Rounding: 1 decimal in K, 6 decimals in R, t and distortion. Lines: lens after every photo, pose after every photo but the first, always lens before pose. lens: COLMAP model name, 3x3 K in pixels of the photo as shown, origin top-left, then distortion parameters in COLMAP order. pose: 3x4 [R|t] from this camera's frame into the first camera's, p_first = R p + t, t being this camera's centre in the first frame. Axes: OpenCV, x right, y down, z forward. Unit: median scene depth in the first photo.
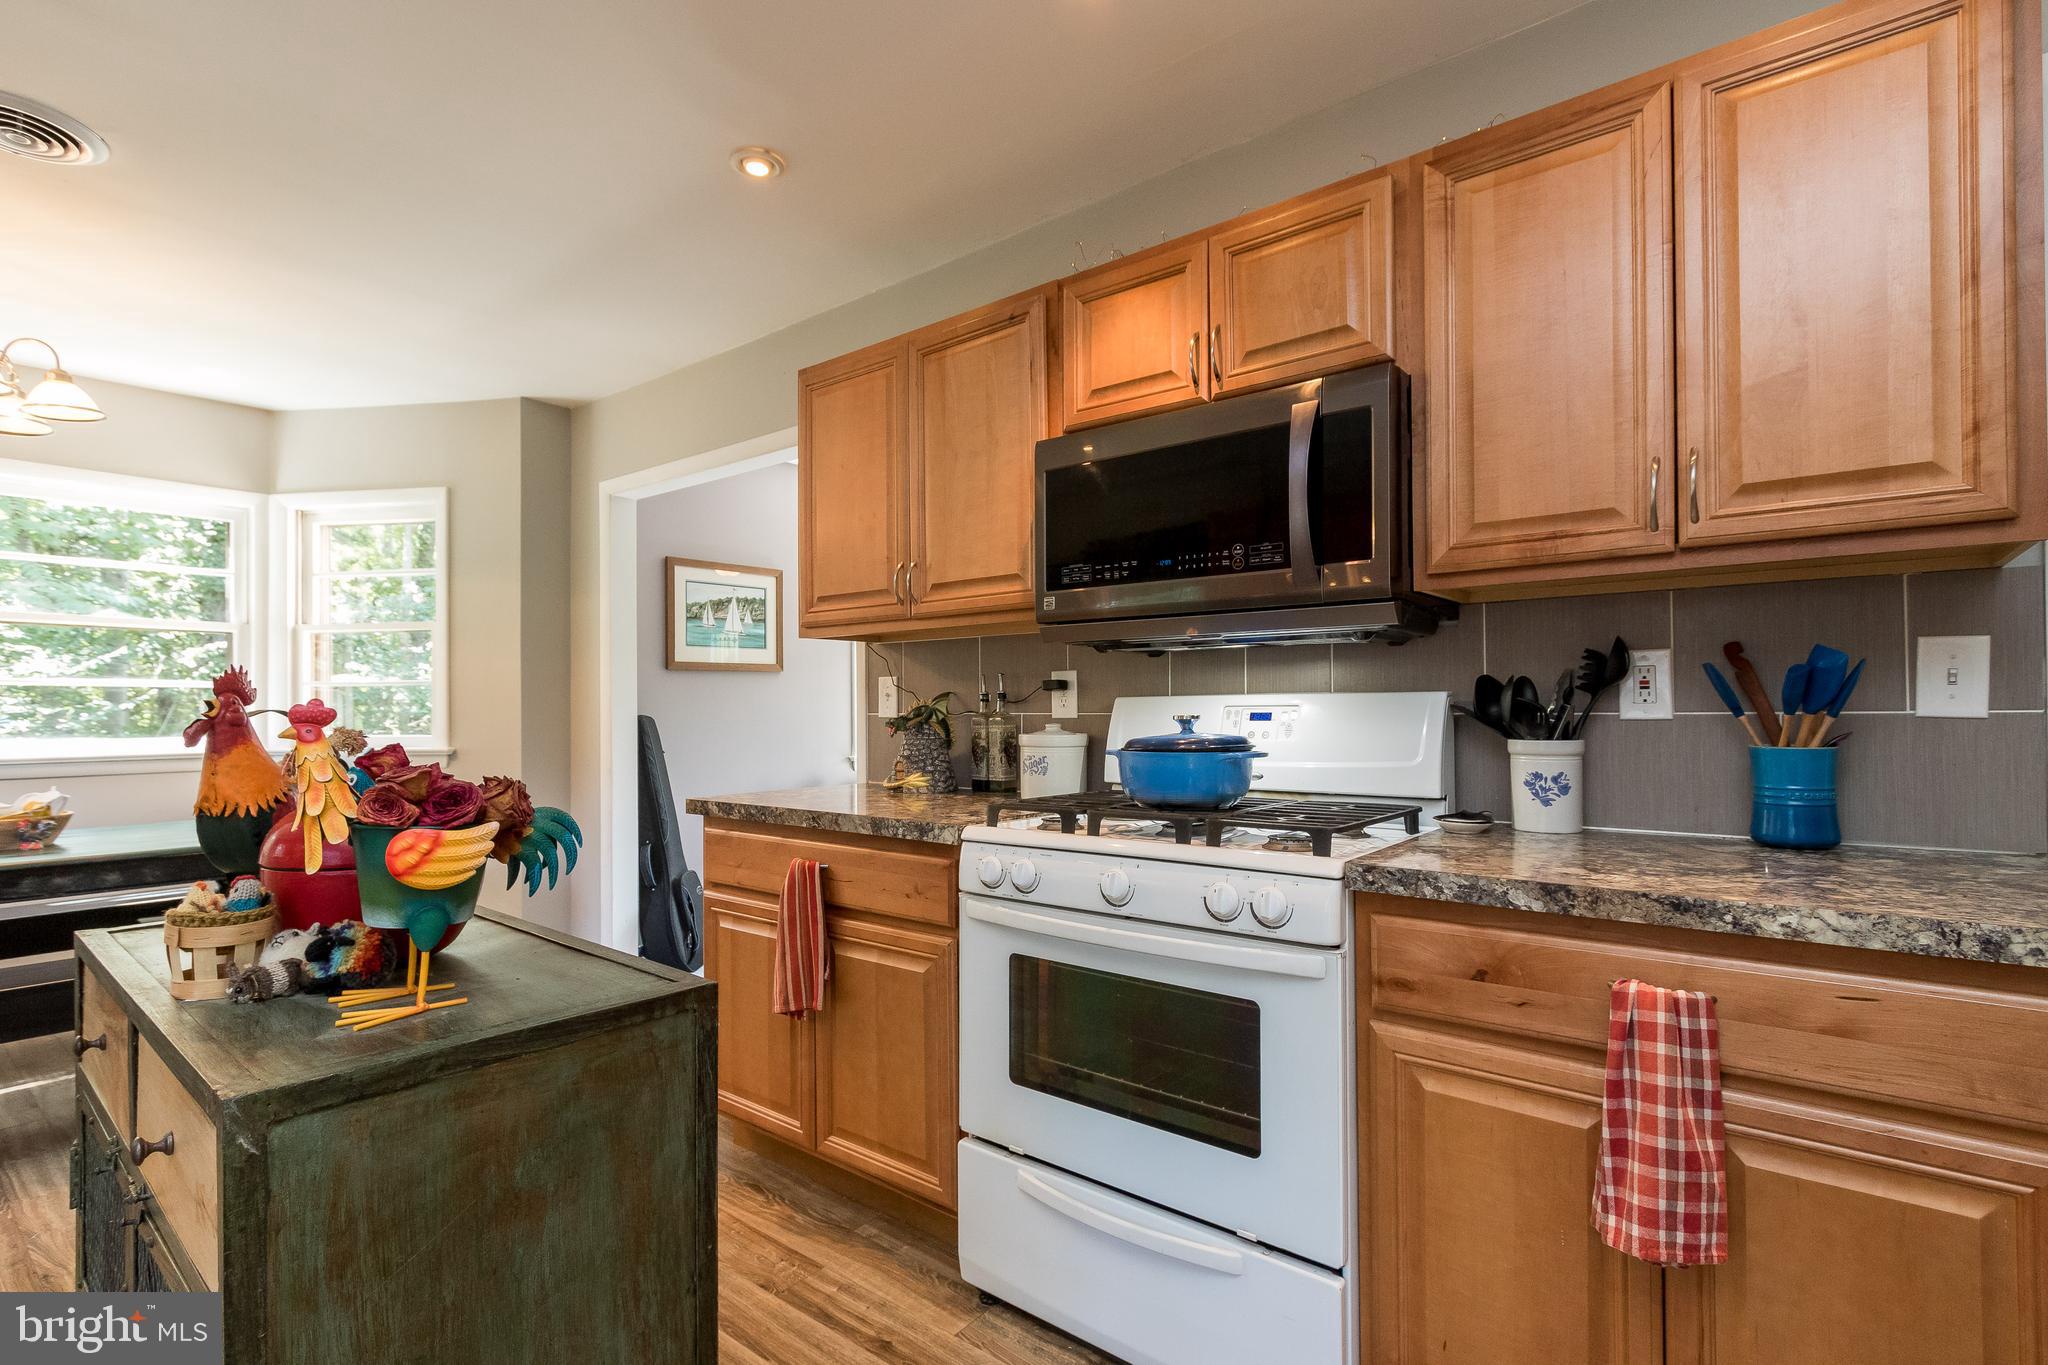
lens RADIAL K [[967.9, 0, 1012.6], [0, 967.9, 697.3], [0, 0, 1]] dist [0.002015, 0.001351]
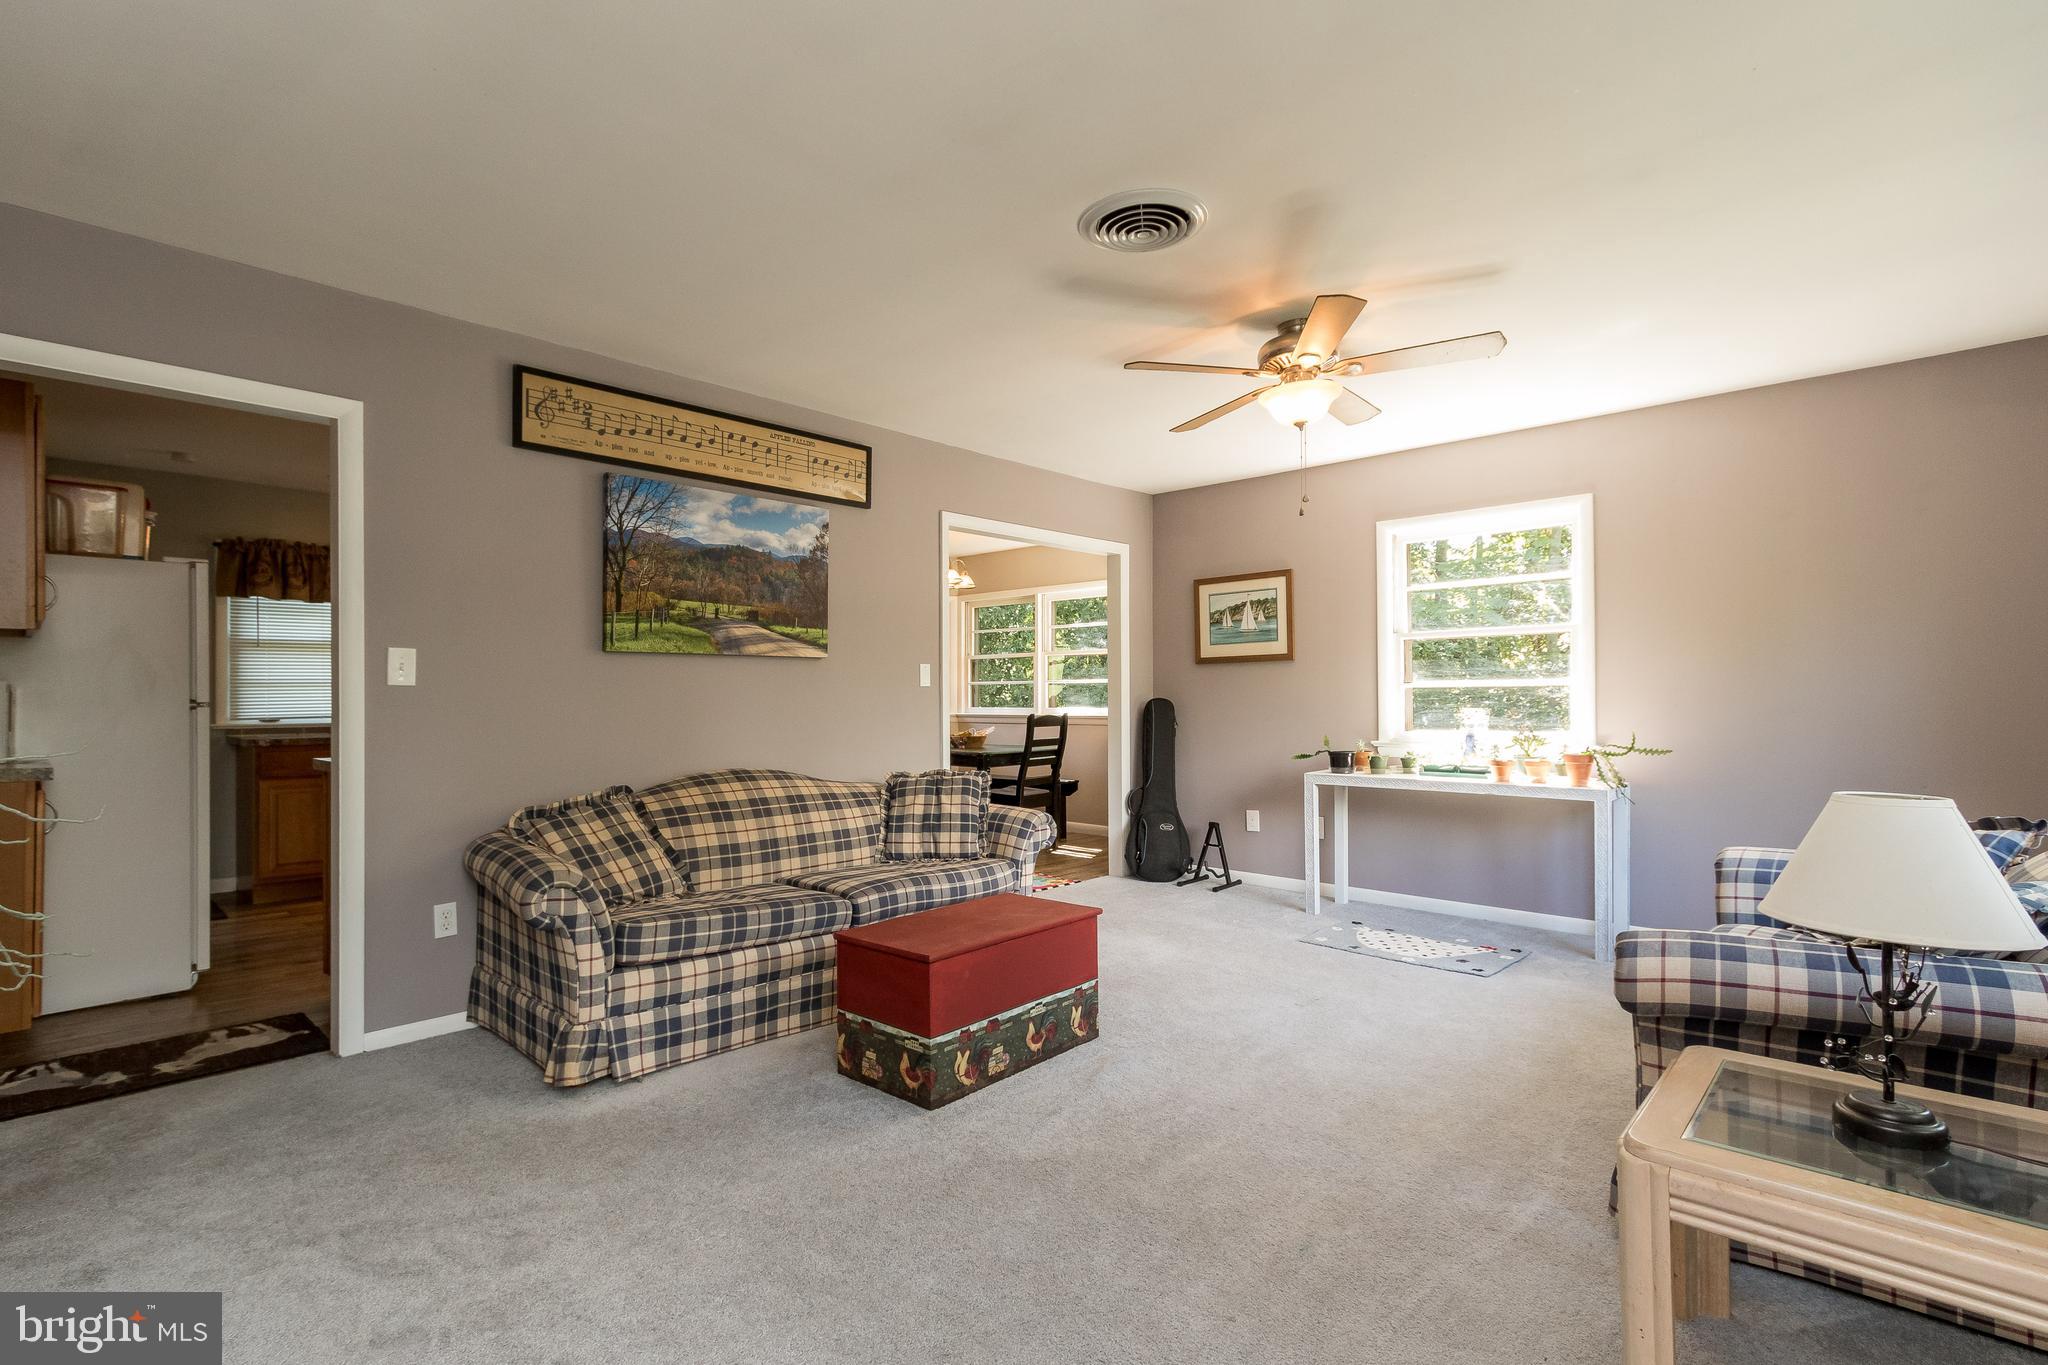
lens RADIAL K [[960.7, 0, 1013.7], [0, 960.7, 694.3], [0, 0, 1]] dist [-0.001402, -0.000194]
pose [[-0.077045, 0.002648, -0.997024, 2.389208], [0.017739, 0.999842, 0.001284, 0.016076], [0.996870, -0.017587, -0.077080, 2.050793]]
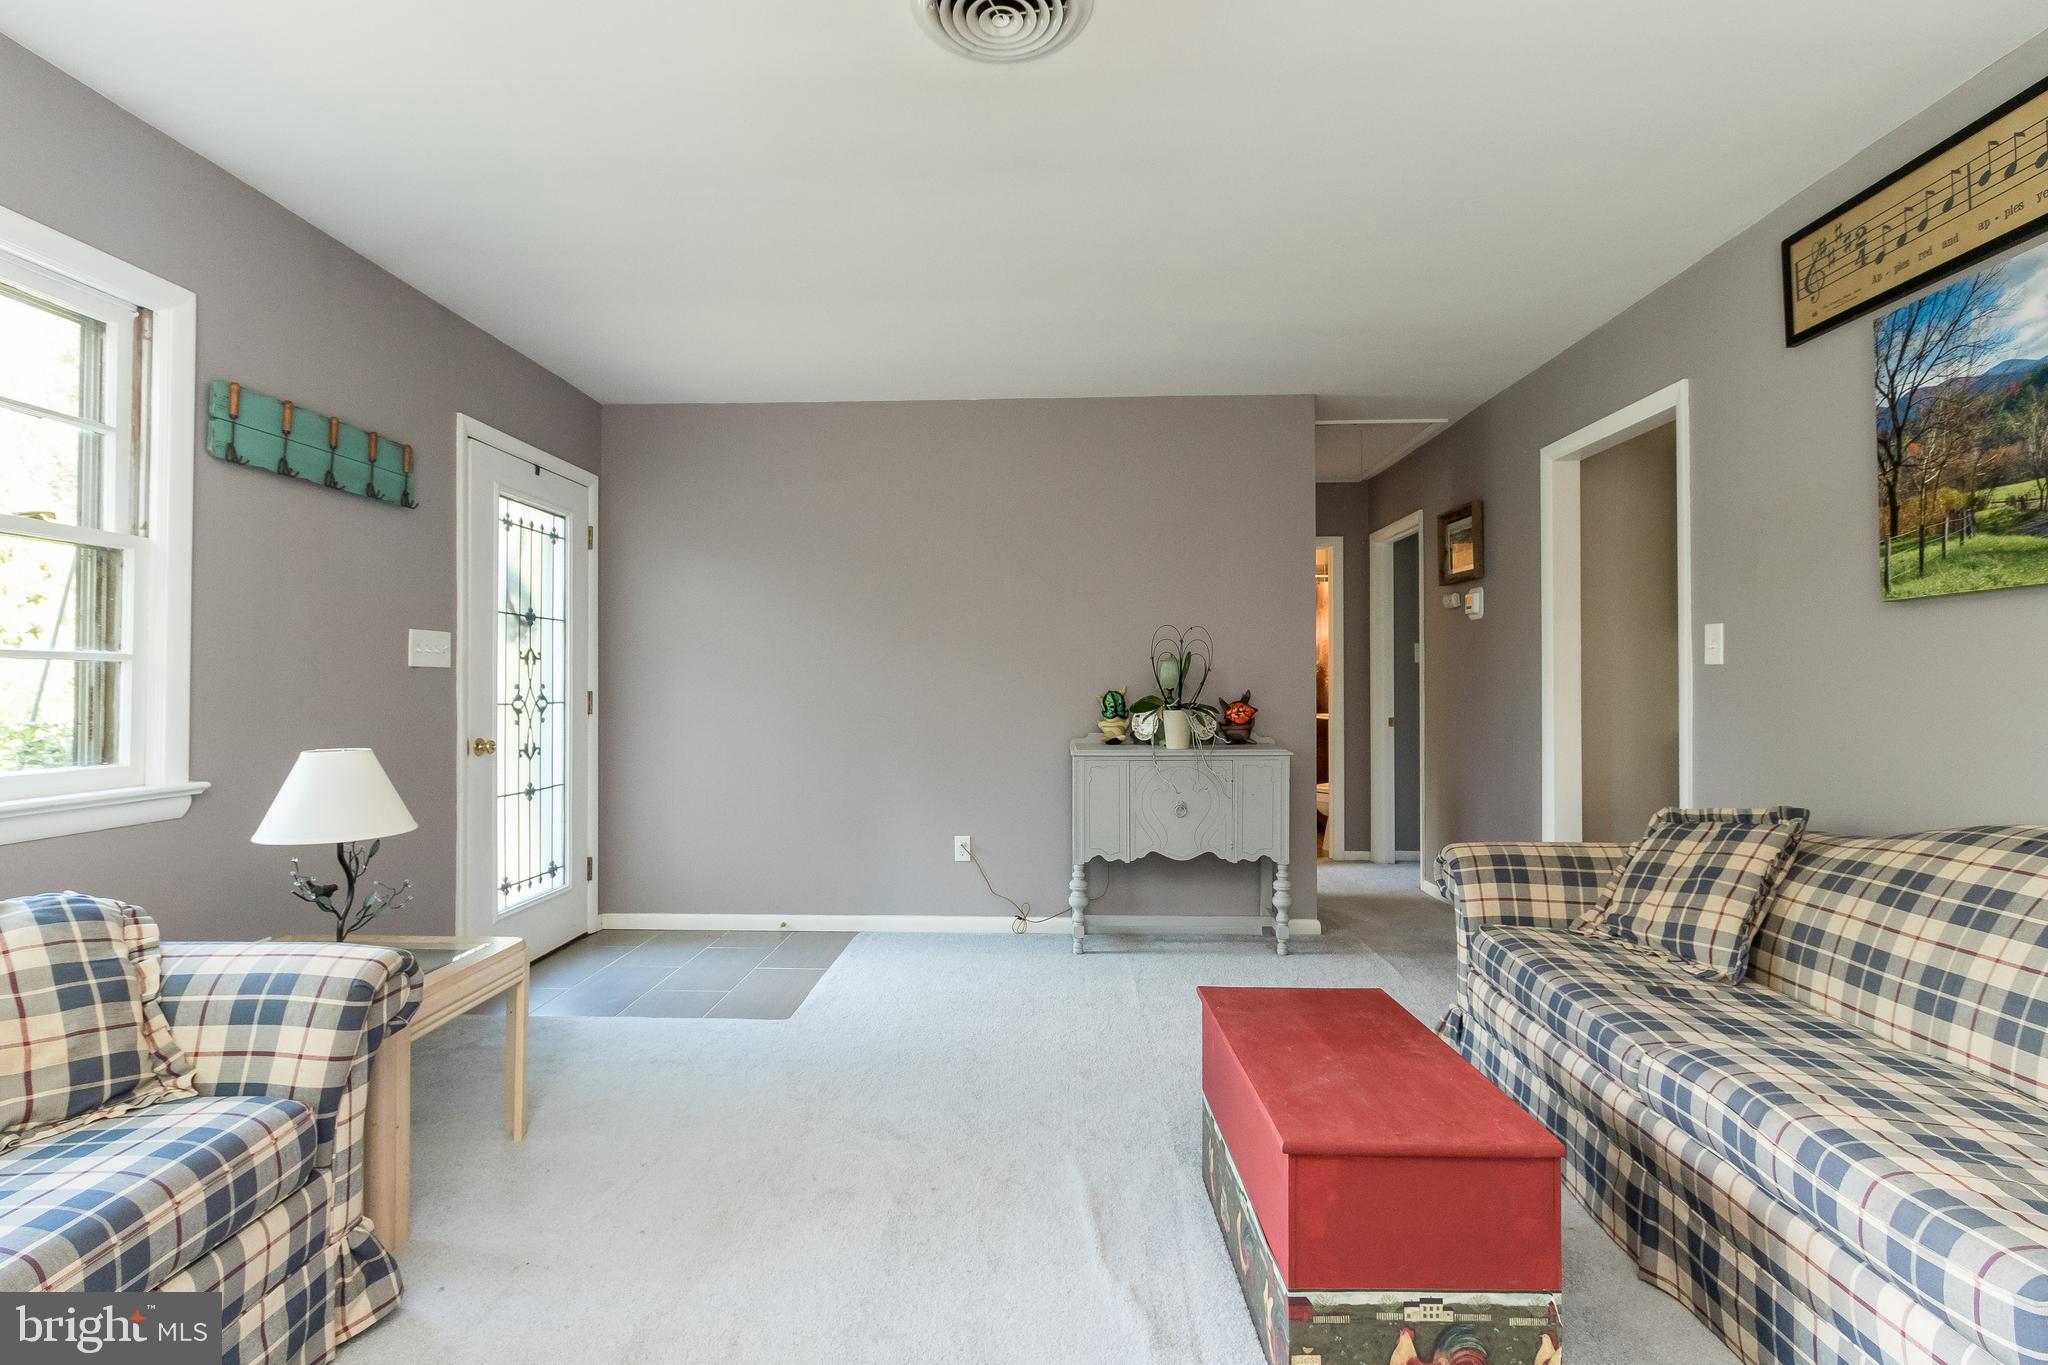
lens RADIAL K [[989.1, 0, 1016.5], [0, 989.1, 677.2], [0, 0, 1]] dist [-0.000725, -0.000791]
pose [[-0.591574, 0.017316, 0.806064, 0.174775], [-0.003235, 0.999710, -0.023850, 0.046463], [-0.806244, -0.016717, -0.591347, 2.712159]]
